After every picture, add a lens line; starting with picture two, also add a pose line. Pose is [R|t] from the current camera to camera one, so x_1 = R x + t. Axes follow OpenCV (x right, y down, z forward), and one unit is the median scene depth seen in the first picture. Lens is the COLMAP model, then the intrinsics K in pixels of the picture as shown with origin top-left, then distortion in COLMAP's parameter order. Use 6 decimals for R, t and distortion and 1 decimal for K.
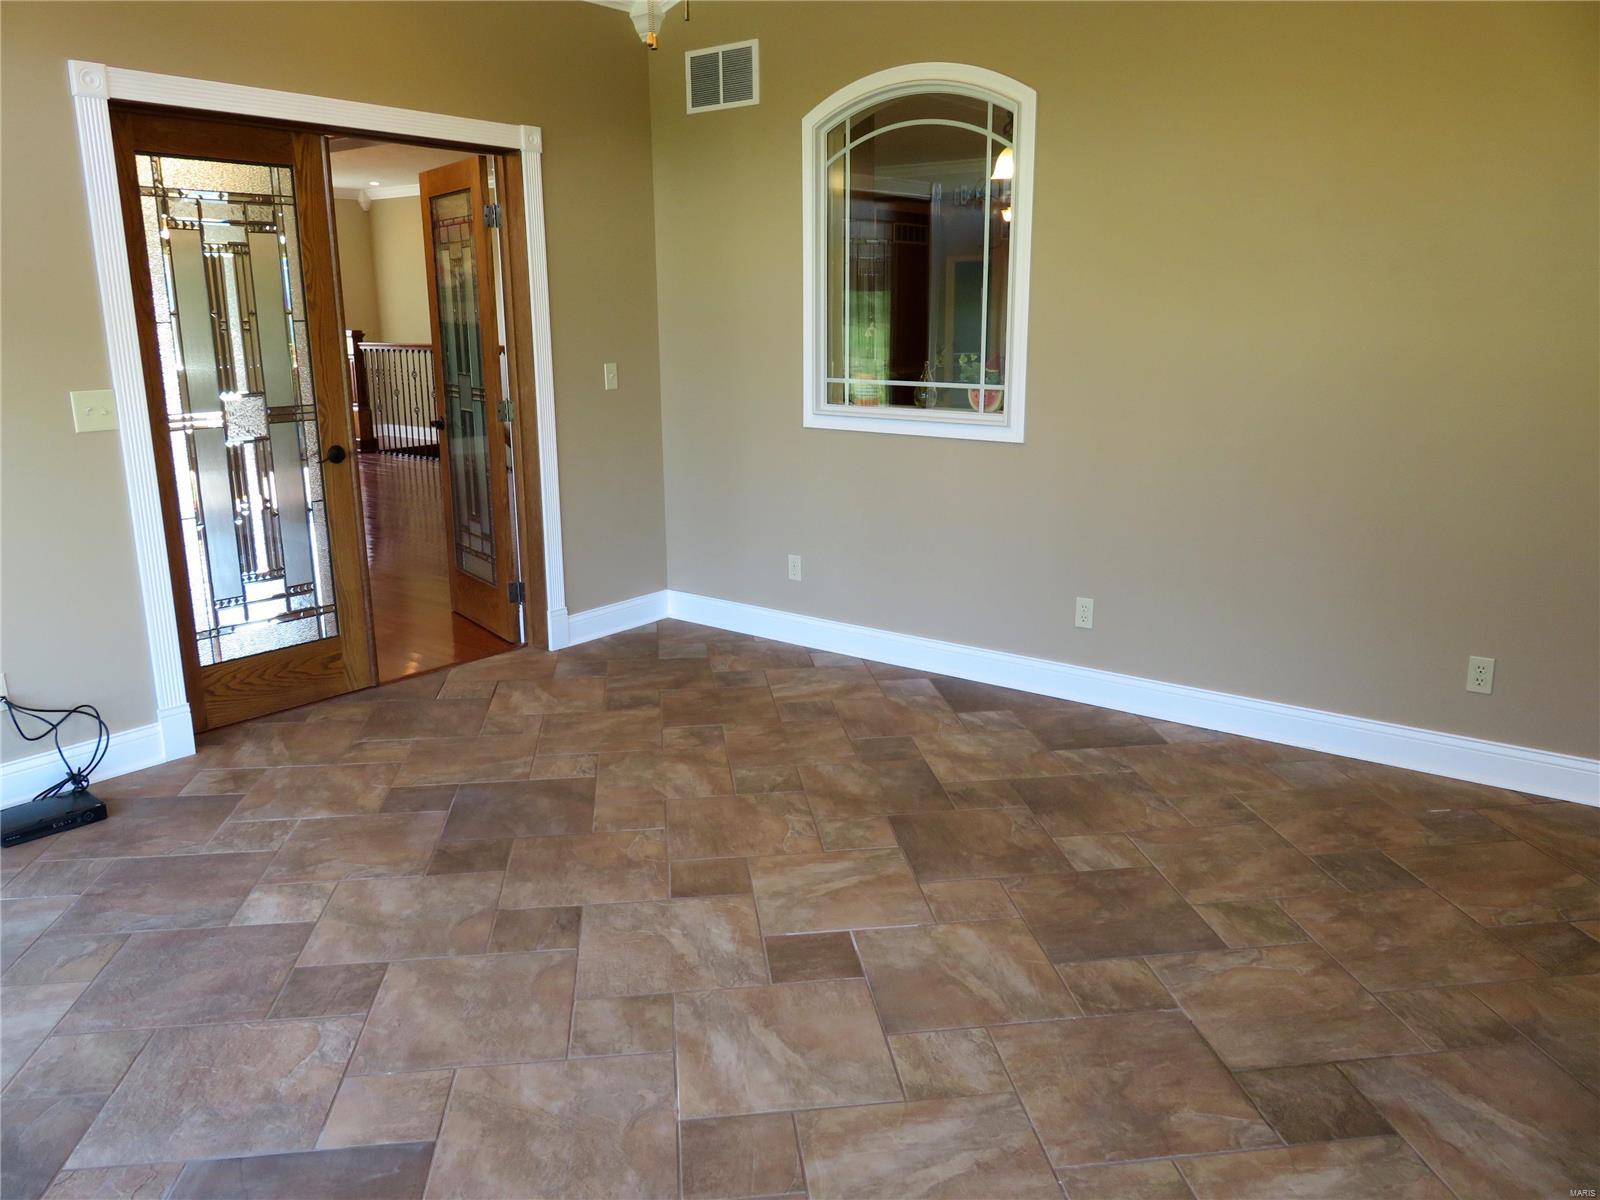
lens RADIAL K [[1193.9, 0, 799.5], [0, 1193.9, 603.8], [0, 0, 1]] dist [0.009561, -0.023451]
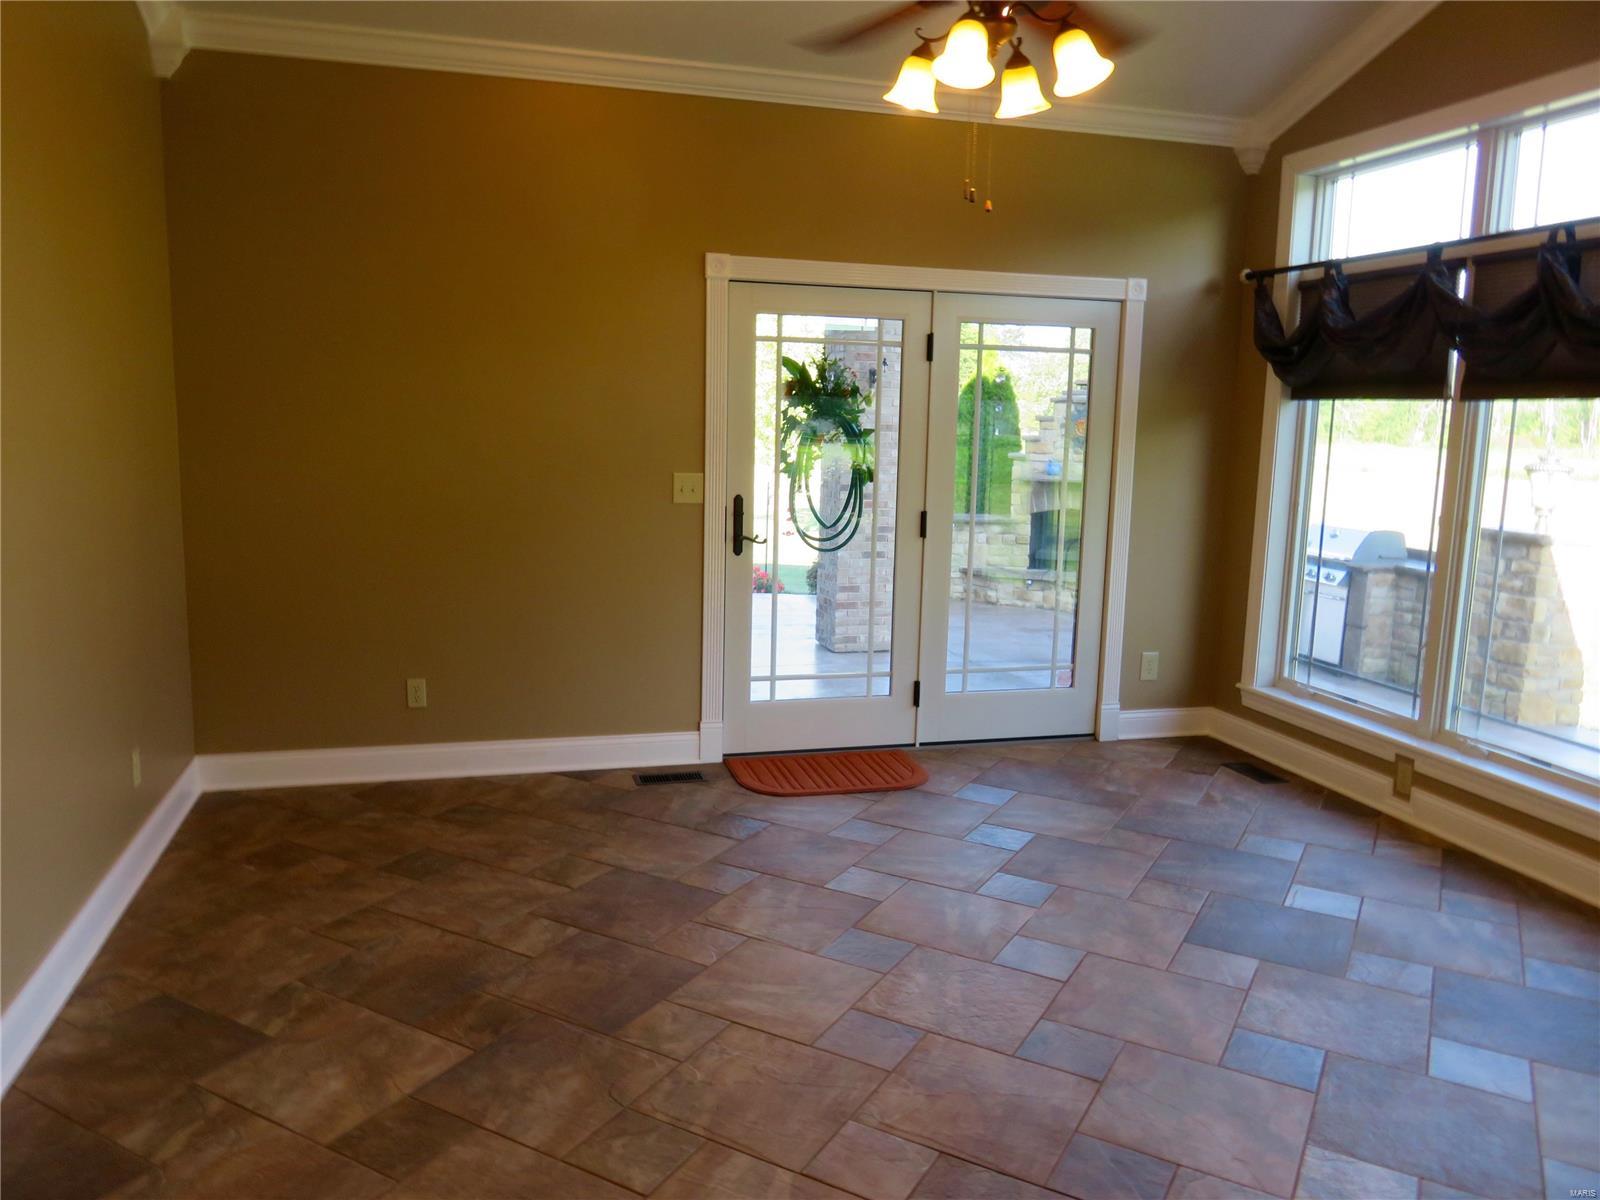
lens RADIAL K [[1193.9, 0, 799.1], [0, 1193.9, 599.0], [0, 0, 1]] dist [0.009561, -0.023451]
pose [[-0.806810, -0.101343, 0.582054, -0.534168], [0.123270, 0.934621, 0.333599, -0.399917], [-0.577808, 0.340901, -0.741569, 1.605507]]
